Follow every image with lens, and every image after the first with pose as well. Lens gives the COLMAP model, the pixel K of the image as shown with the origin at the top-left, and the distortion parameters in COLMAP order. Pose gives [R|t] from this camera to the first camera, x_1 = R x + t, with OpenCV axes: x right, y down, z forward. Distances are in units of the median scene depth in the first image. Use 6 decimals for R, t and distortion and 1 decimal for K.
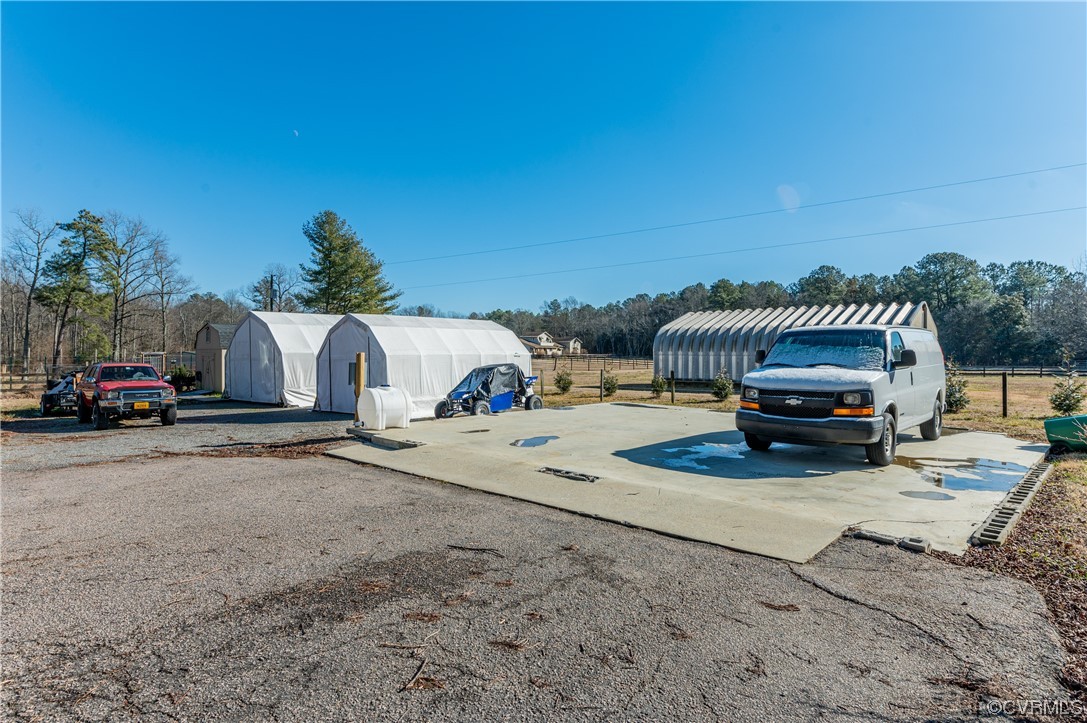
lens RADIAL K [[604.8, 0, 543.5], [0, 604.8, 361.5], [0, 0, 1]] dist [-0.000178, 0.000065]
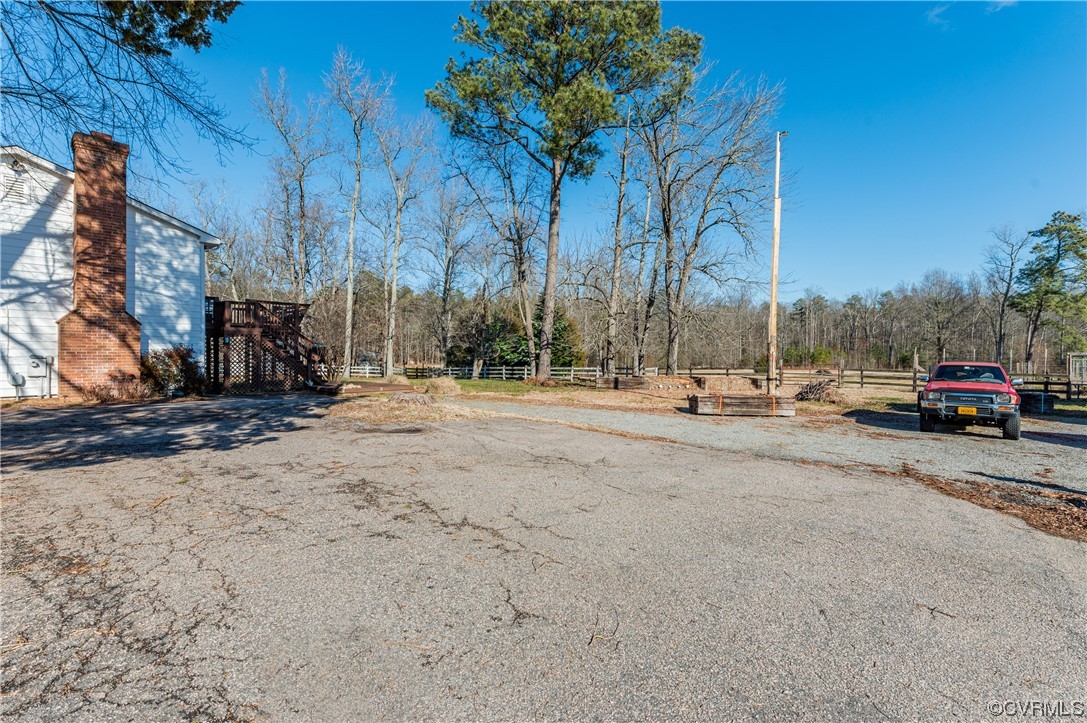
lens RADIAL K [[495.1, 0, 543.5], [0, 495.1, 361.5], [0, 0, 1]] dist [-0.002341, -0.000669]
pose [[0.062008, 0.014699, -0.997967, 0.002025], [-0.018983, 0.999728, 0.013546, 0.001220], [0.997895, 0.018104, 0.062270, 0.106269]]
